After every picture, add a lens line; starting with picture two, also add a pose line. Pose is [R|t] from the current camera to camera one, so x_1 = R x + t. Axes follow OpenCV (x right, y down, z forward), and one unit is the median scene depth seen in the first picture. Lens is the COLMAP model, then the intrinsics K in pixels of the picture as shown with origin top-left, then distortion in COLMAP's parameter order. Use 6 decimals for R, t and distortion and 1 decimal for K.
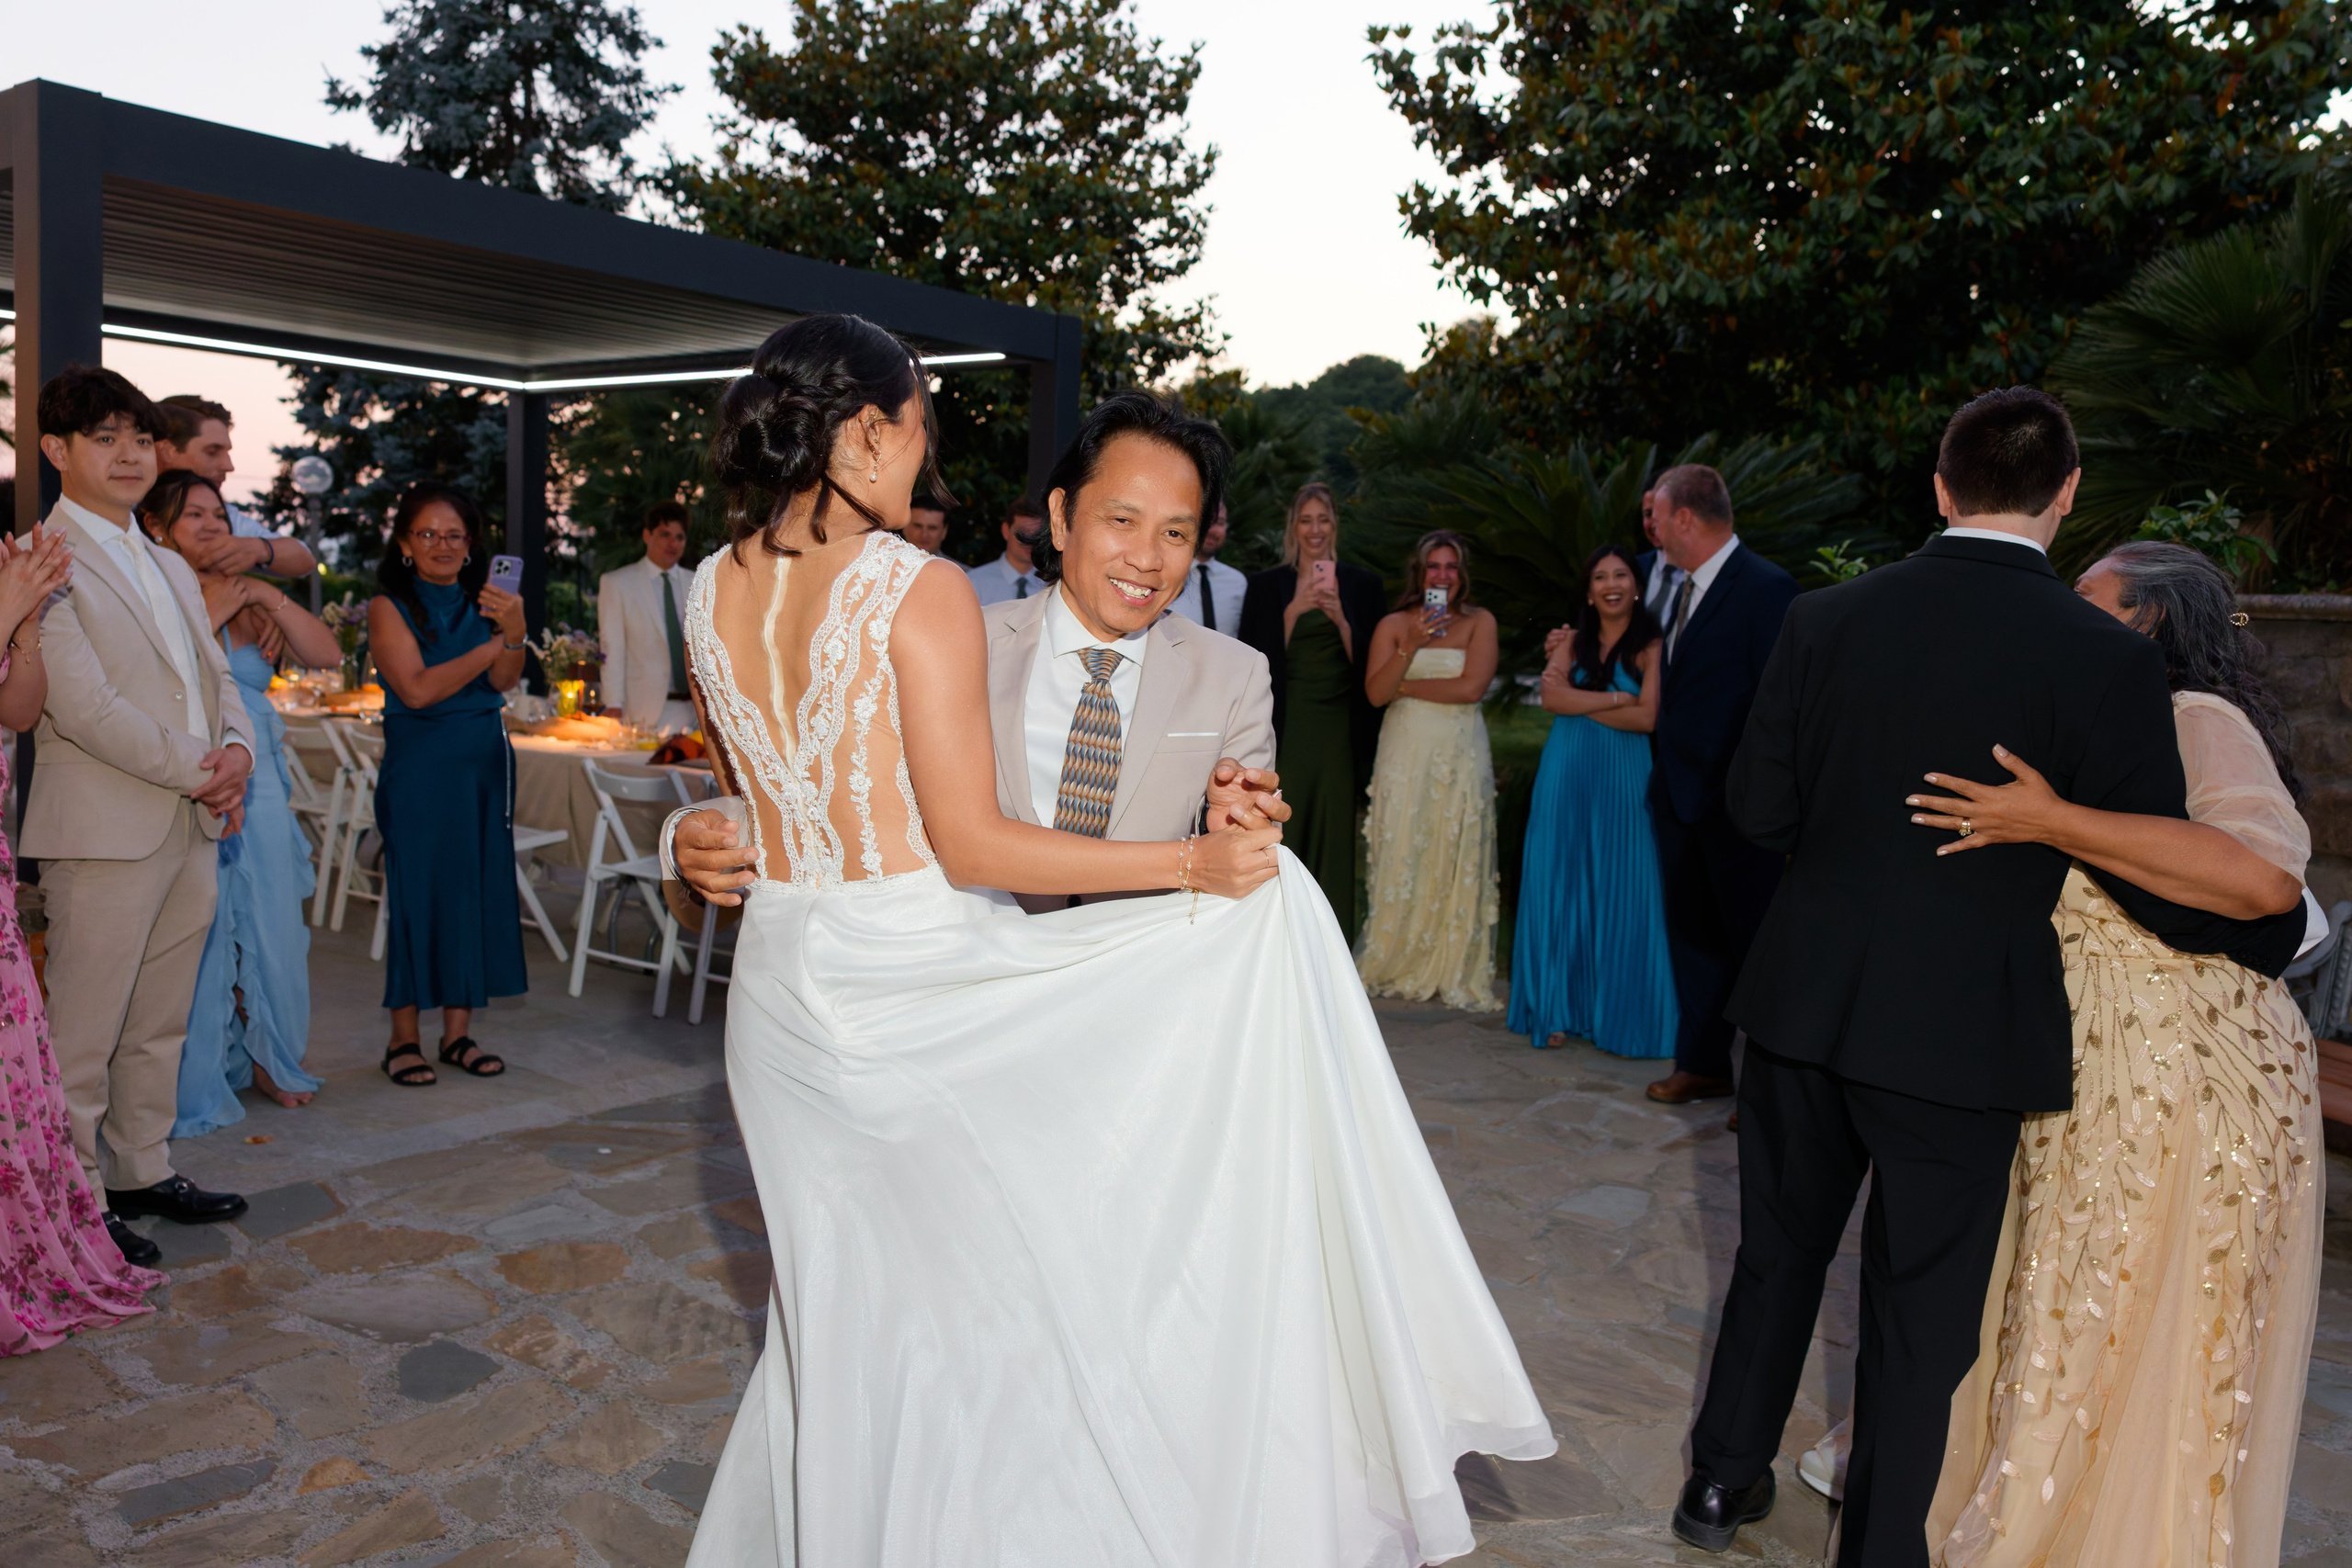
lens RADIAL K [[1810.1, 0, 1173.7], [0, 1810.1, 767.8], [0, 0, 1]] dist [0.011459, 0.014765]
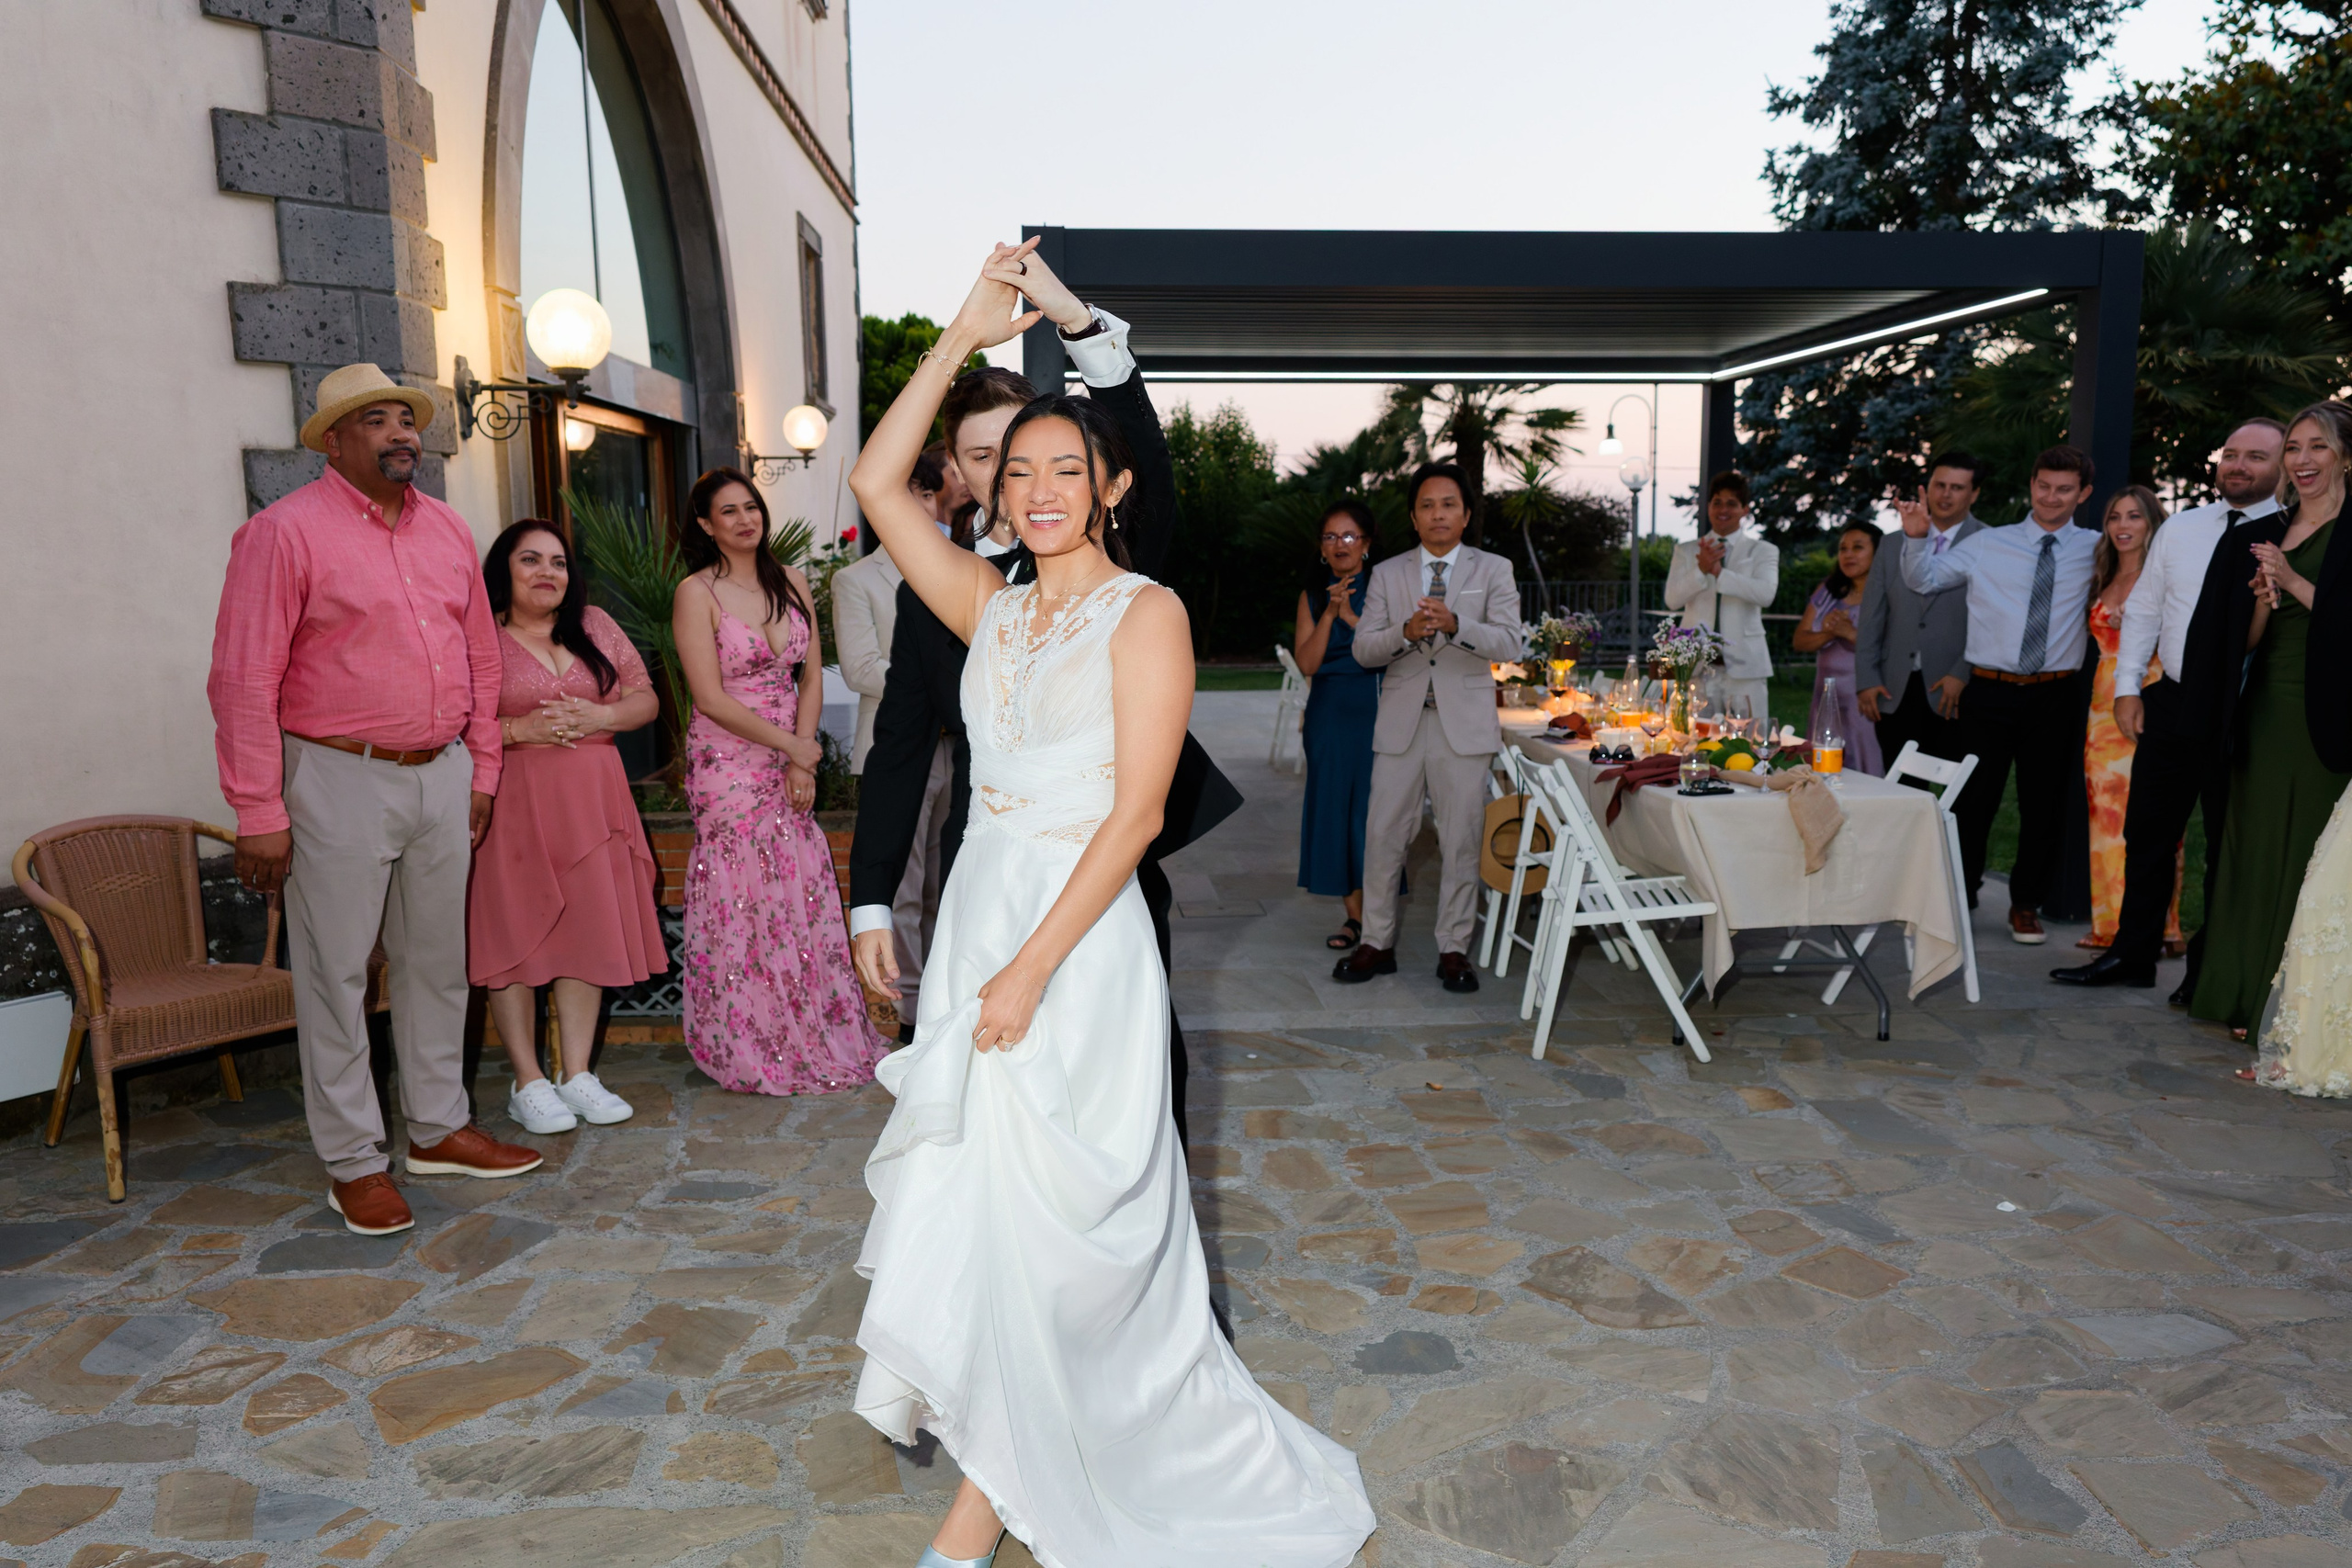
lens RADIAL K [[1810.1, 0, 1193.0], [0, 1810.1, 815.0], [0, 0, 1]] dist [0.011459, 0.014765]
pose [[0.677463, 0.061755, -0.732960, 0.106919], [-0.033520, 0.998026, 0.053106, -0.001868], [0.734793, -0.011408, 0.678196, 0.033796]]
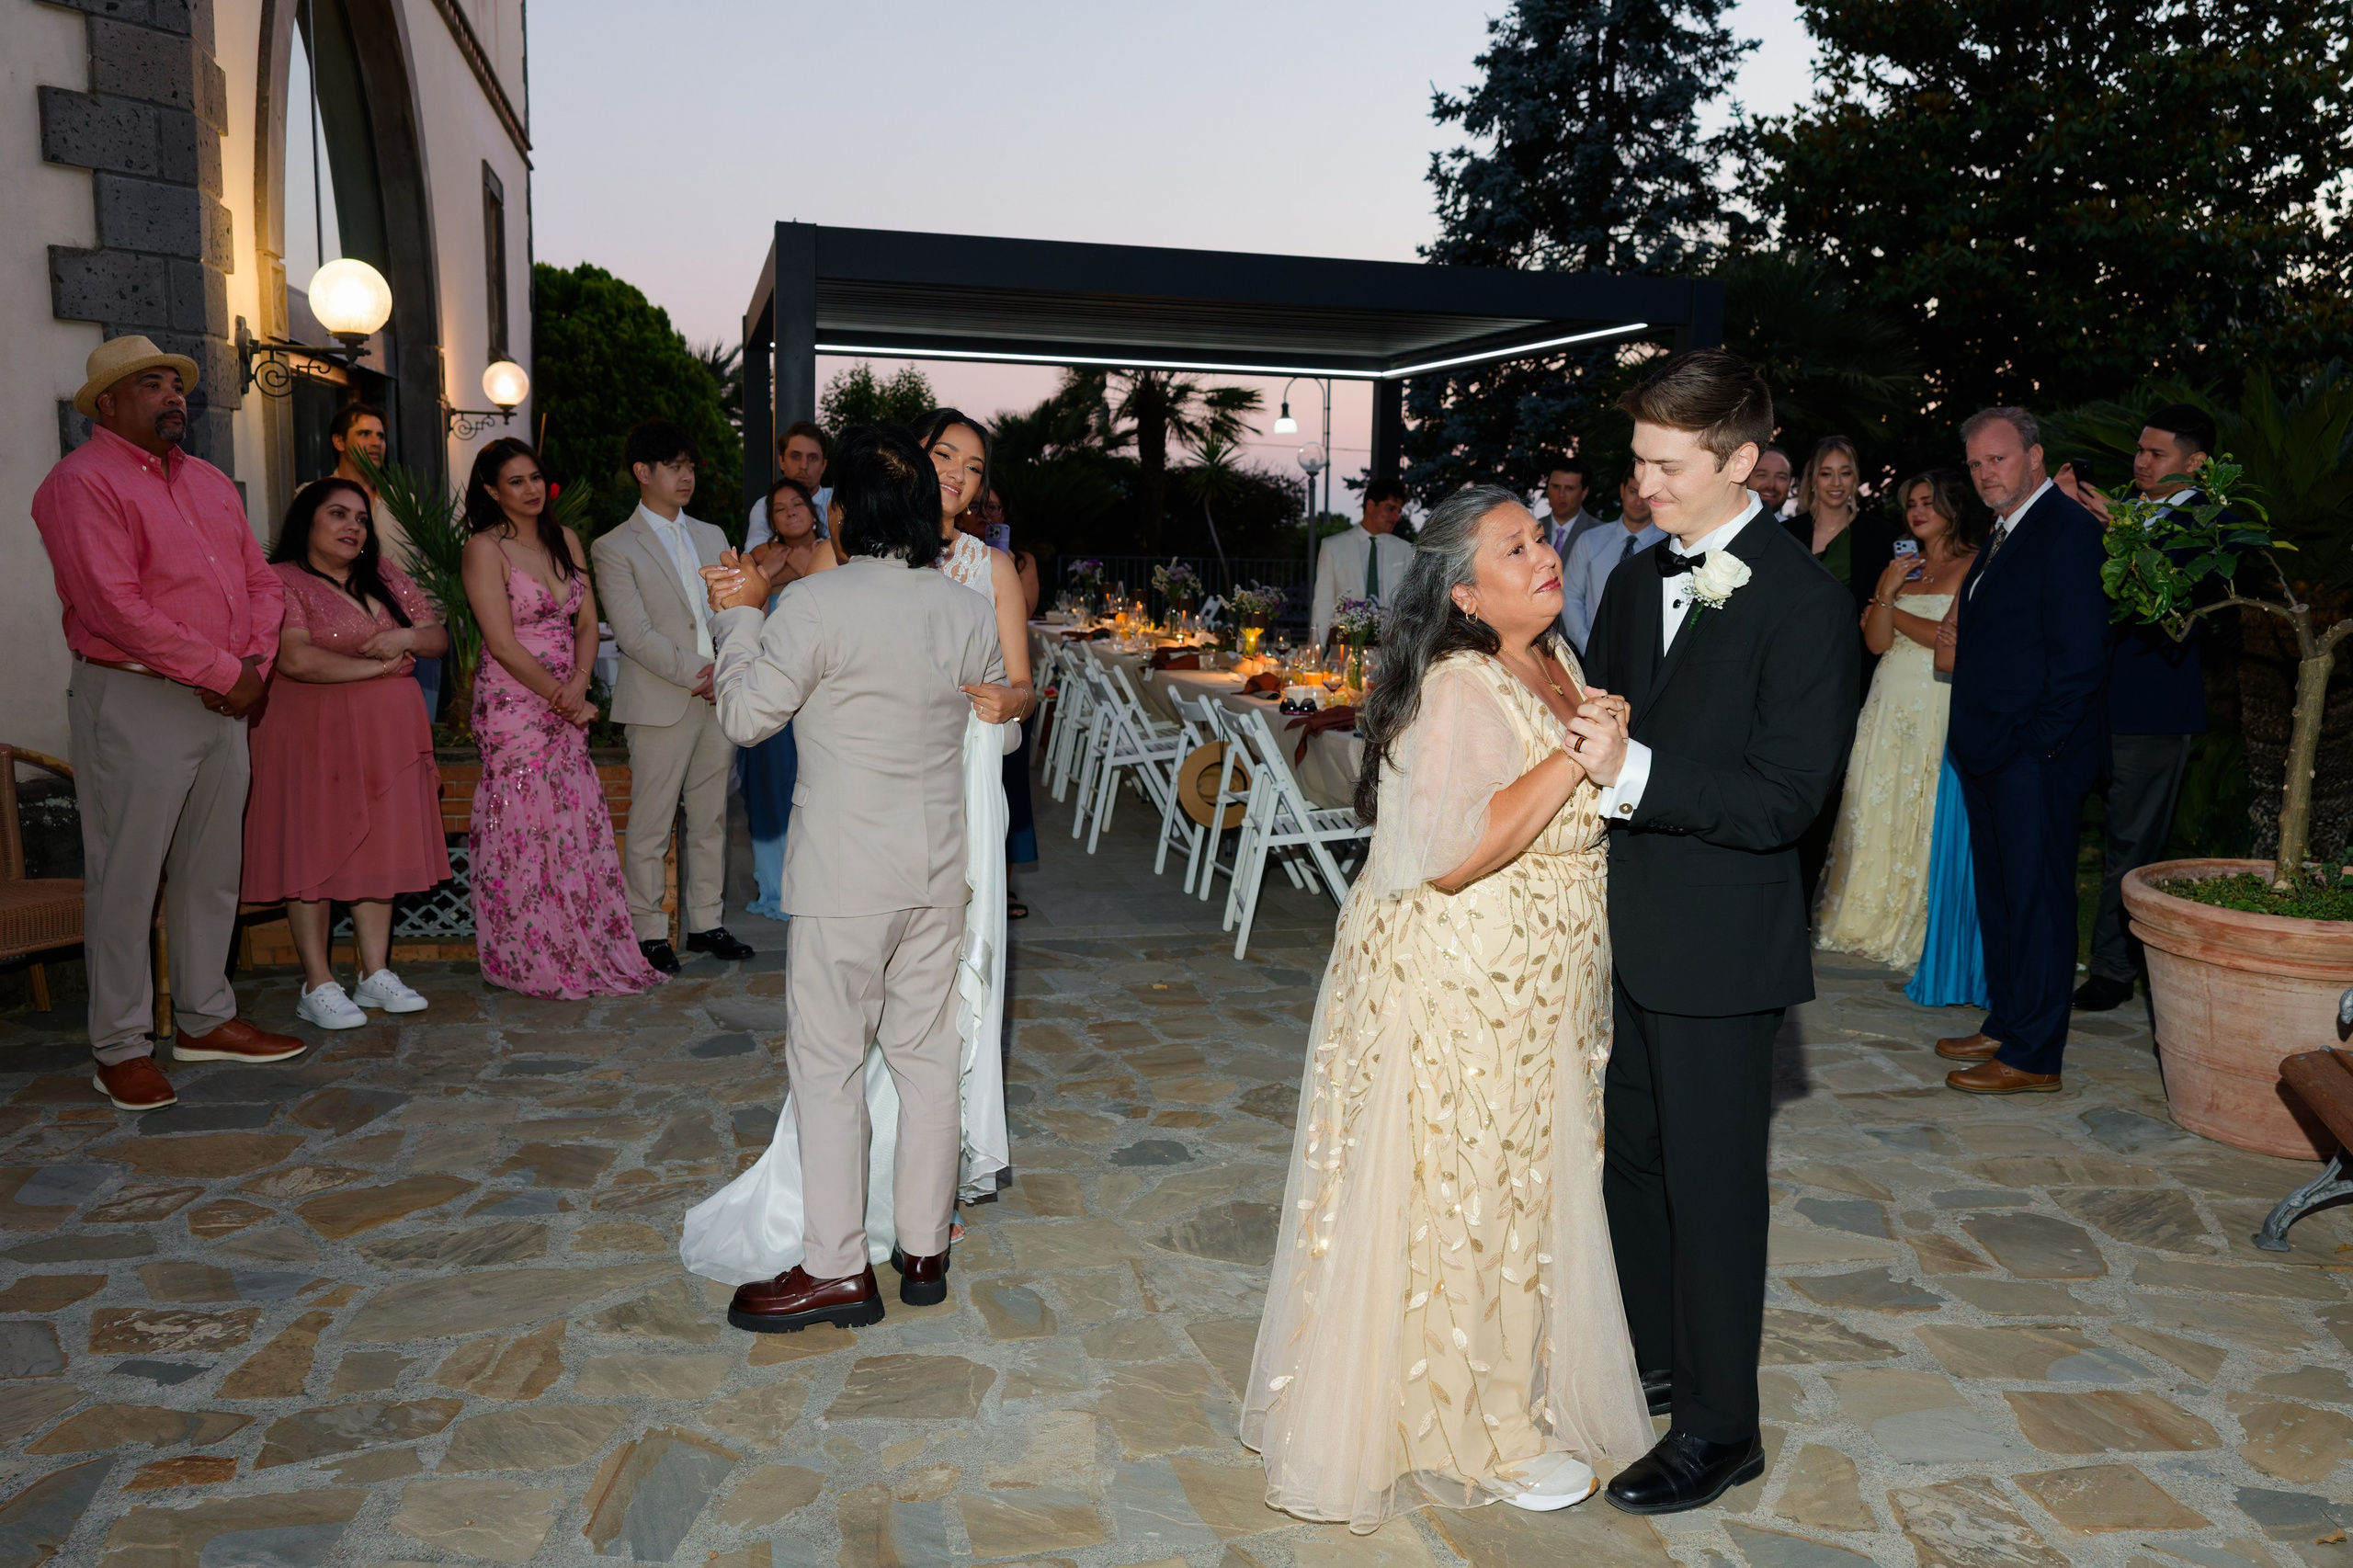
lens RADIAL K [[1897.1, 0, 1230.3], [0, 1897.1, 767.2], [0, 0, 1]] dist [0.030785, -0.004192]
pose [[0.808708, 0.053408, -0.585781, 0.136425], [-0.044619, 0.998570, 0.029444, 0.002885], [0.586516, 0.002326, 0.809935, -0.013510]]
